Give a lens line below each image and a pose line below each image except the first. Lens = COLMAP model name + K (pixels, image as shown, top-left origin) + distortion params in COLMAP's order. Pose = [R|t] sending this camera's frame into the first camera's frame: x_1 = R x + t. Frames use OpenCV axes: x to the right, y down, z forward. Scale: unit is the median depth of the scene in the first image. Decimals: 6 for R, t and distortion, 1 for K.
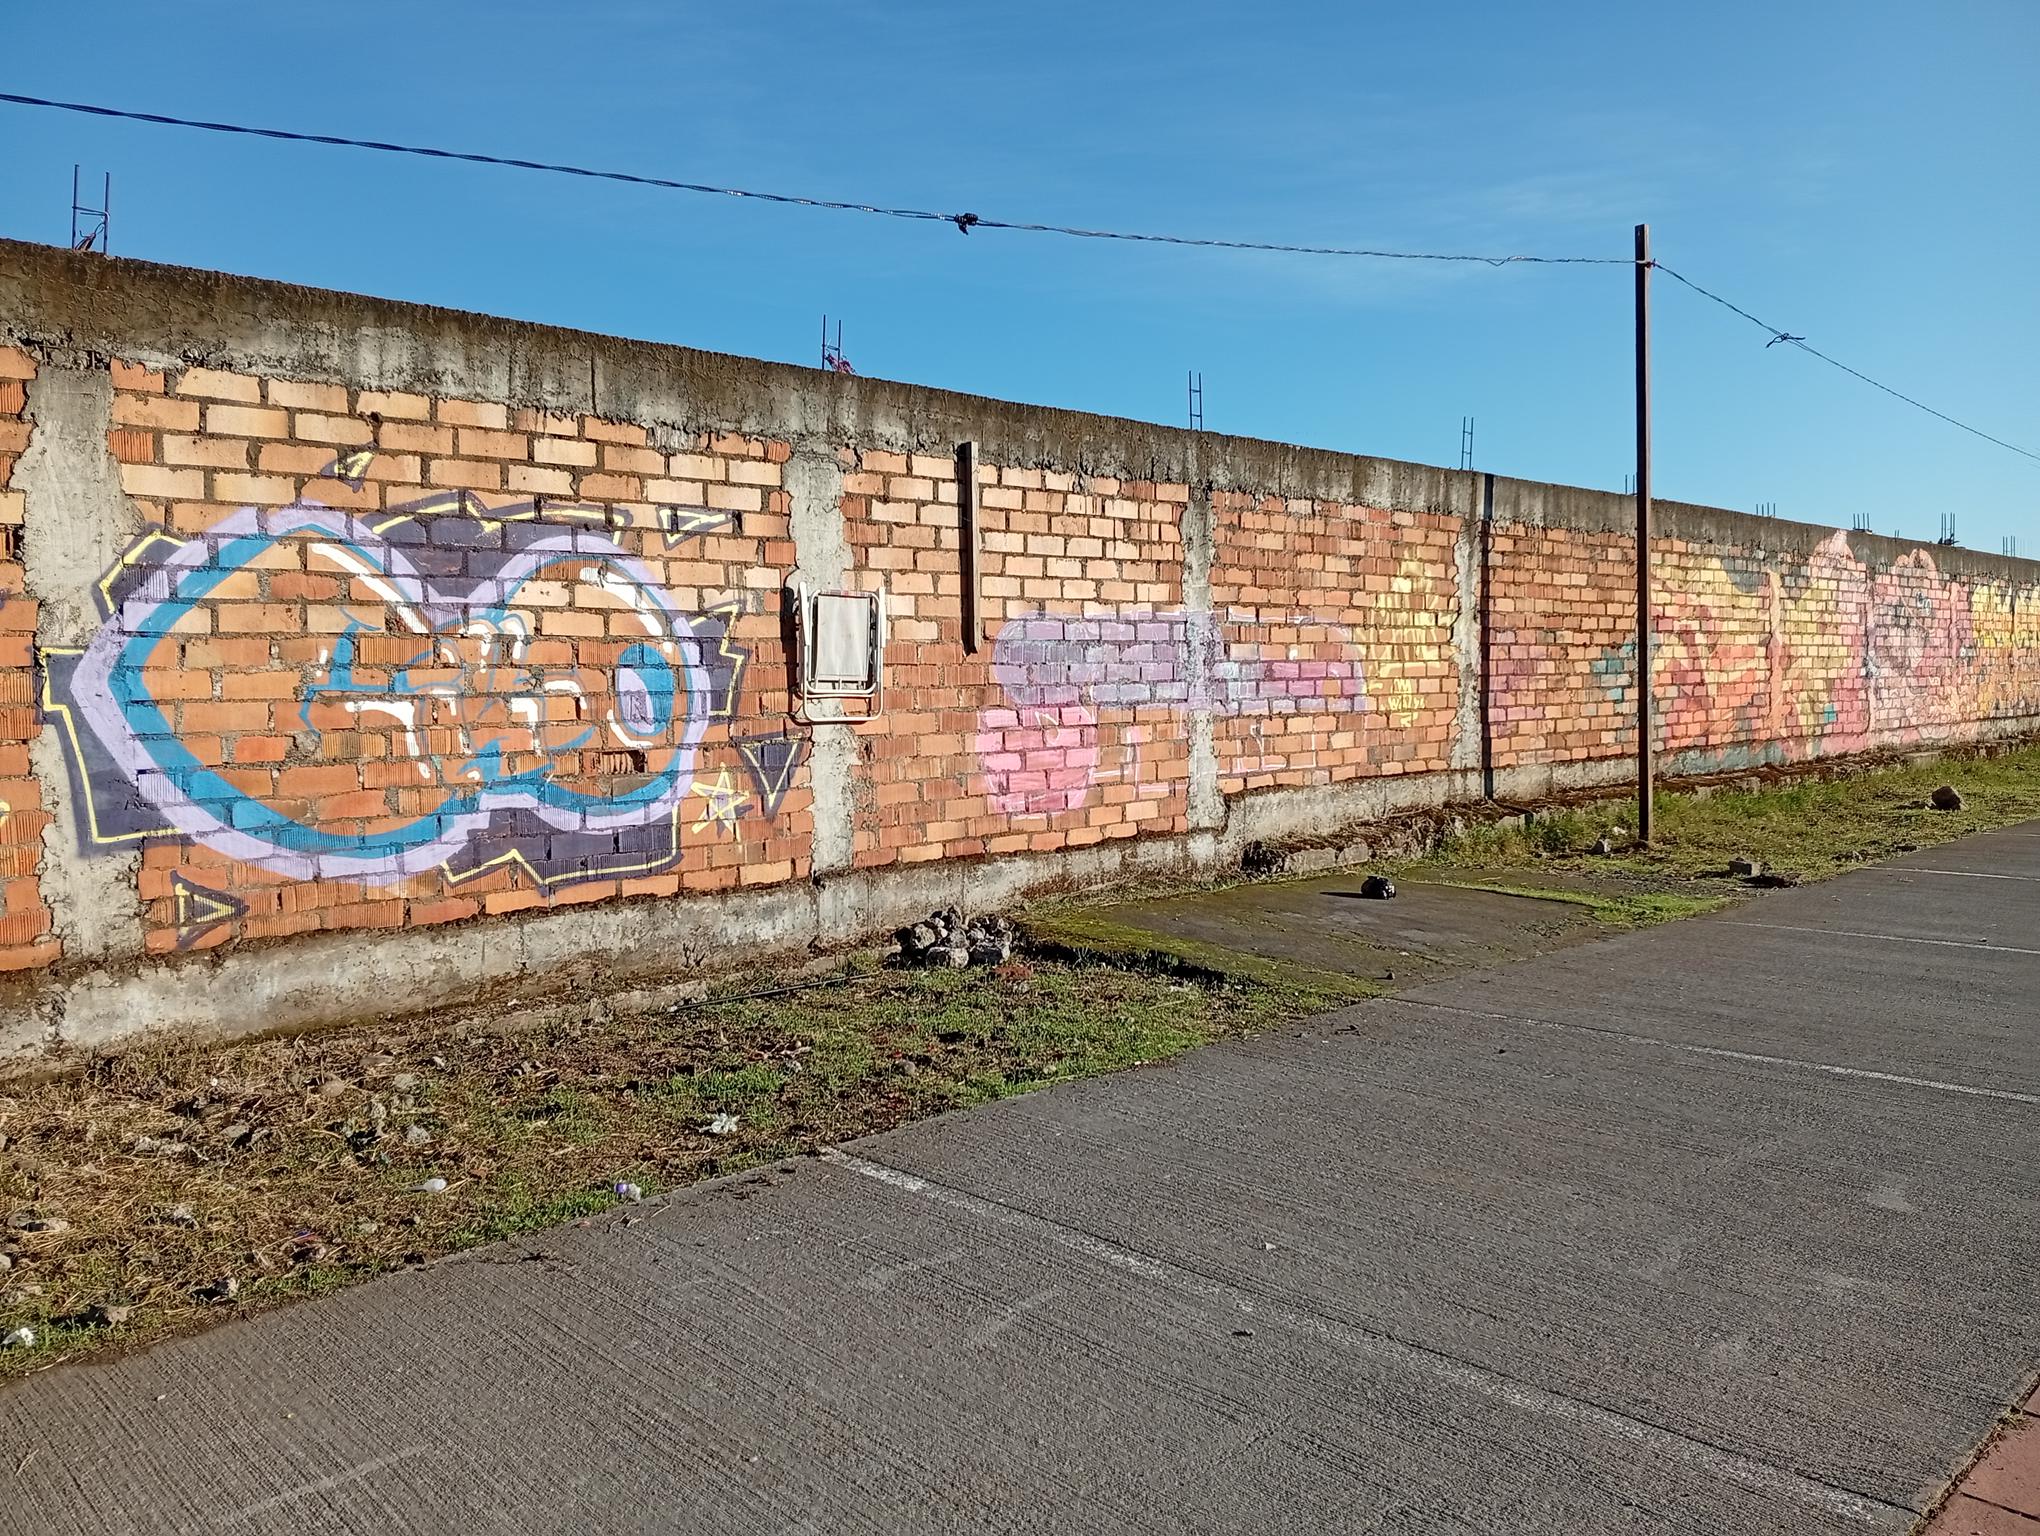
lens RADIAL K [[1563.5, 0, 1030.8], [0, 1563.5, 769.2], [0, 0, 1]] dist [0.068910, -0.134545]
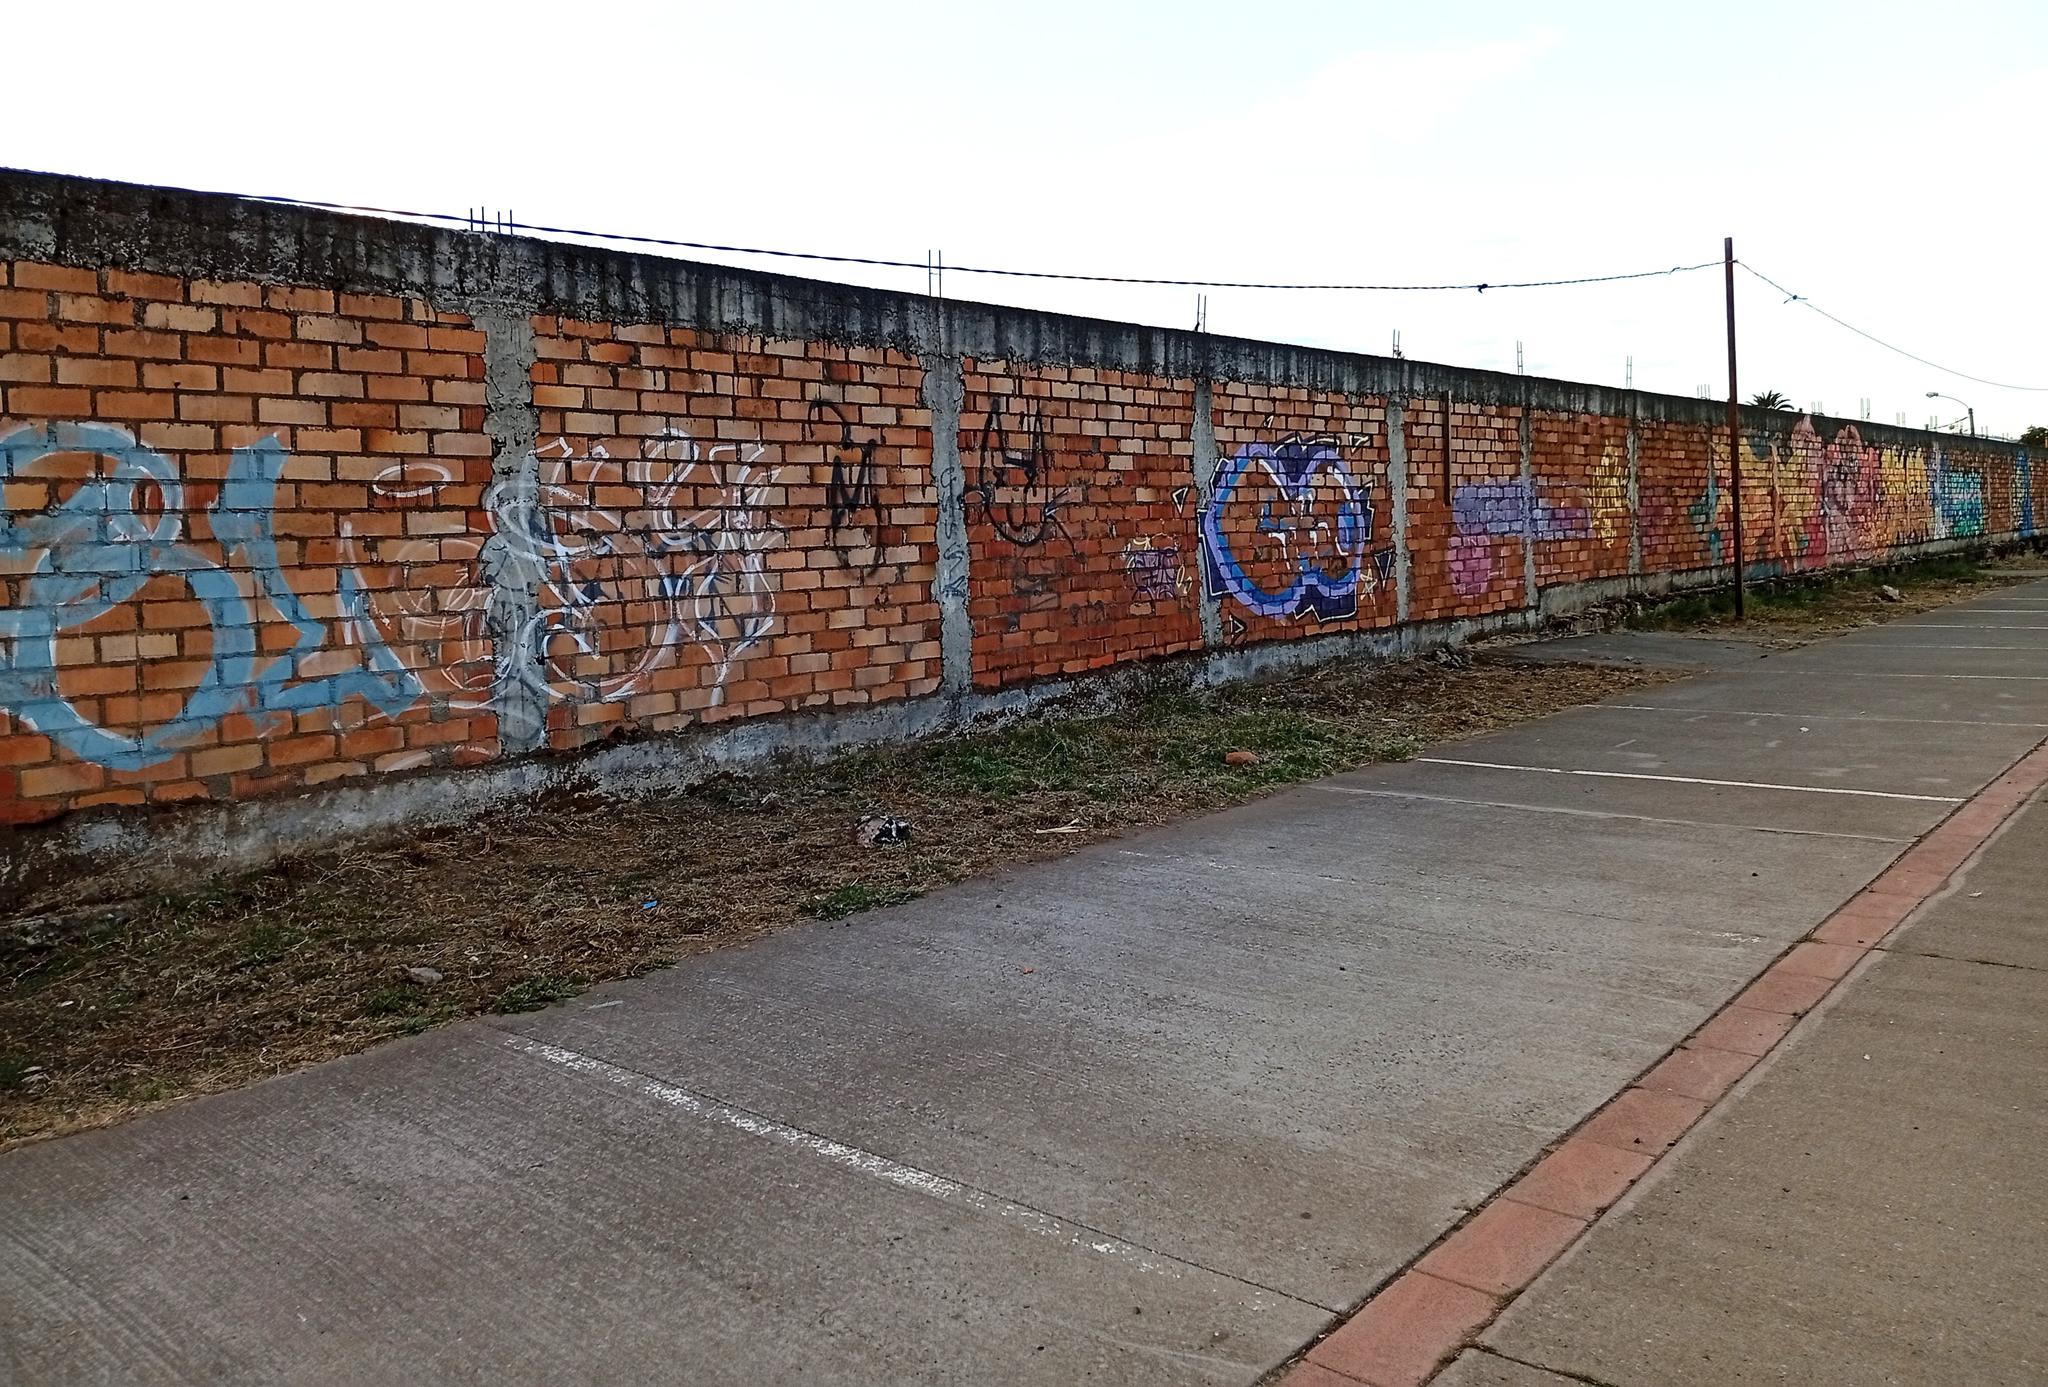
lens RADIAL K [[1583.4, 0, 1015.3], [0, 1583.4, 672.3], [0, 0, 1]] dist [-0.049560, -0.026702]
pose [[0.997189, -0.034183, 0.066674, -0.705914], [0.032836, 0.999236, 0.021202, 0.067989], [-0.067348, -0.018953, 0.997550, -0.850241]]
